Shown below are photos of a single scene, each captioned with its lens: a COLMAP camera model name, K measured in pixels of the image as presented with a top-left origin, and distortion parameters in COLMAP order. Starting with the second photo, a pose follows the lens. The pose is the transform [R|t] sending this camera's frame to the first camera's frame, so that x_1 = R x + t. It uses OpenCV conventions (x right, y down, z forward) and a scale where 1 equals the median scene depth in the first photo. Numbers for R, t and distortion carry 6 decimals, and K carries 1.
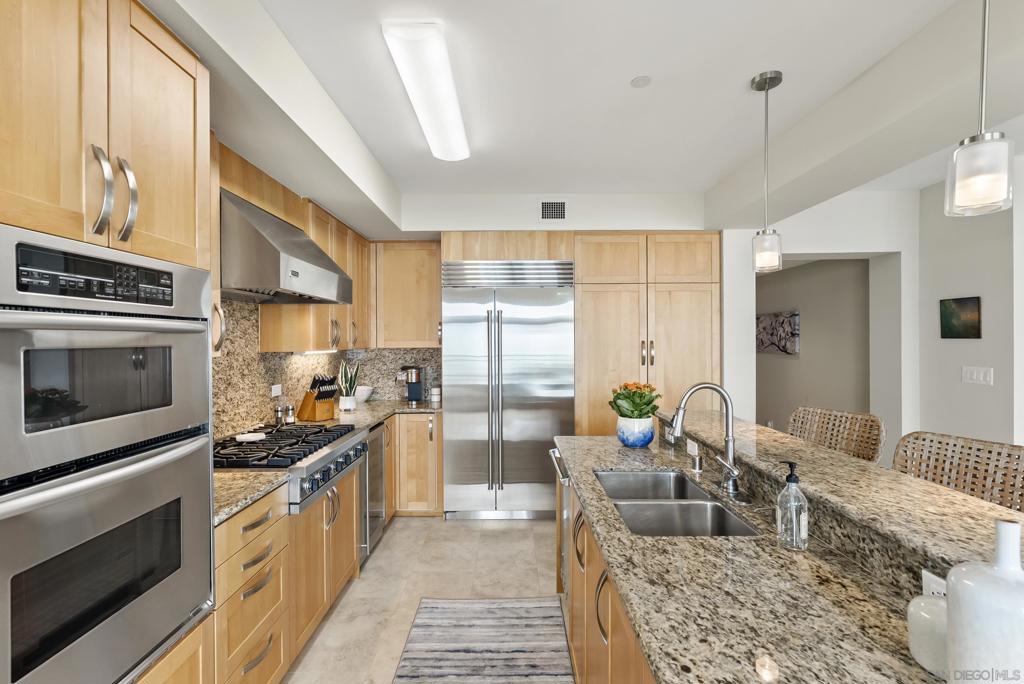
lens RADIAL K [[466.3, 0, 510.7], [0, 466.3, 343.9], [0, 0, 1]] dist [-0.016485, 0.007645]
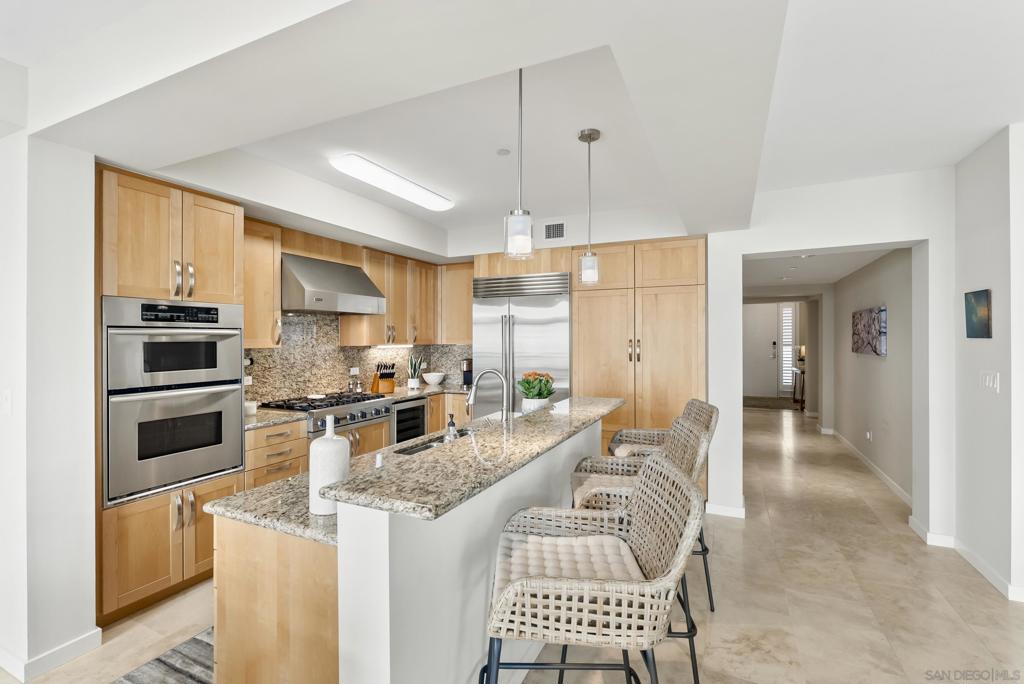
lens RADIAL K [[466.3, 0, 510.7], [0, 466.3, 343.9], [0, 0, 1]] dist [-0.016485, 0.007645]
pose [[0.902936, 0.007381, -0.429712, 0.585547], [-0.005386, 0.999968, 0.005858, -0.001548], [0.429741, -0.002975, 0.902947, -0.155086]]
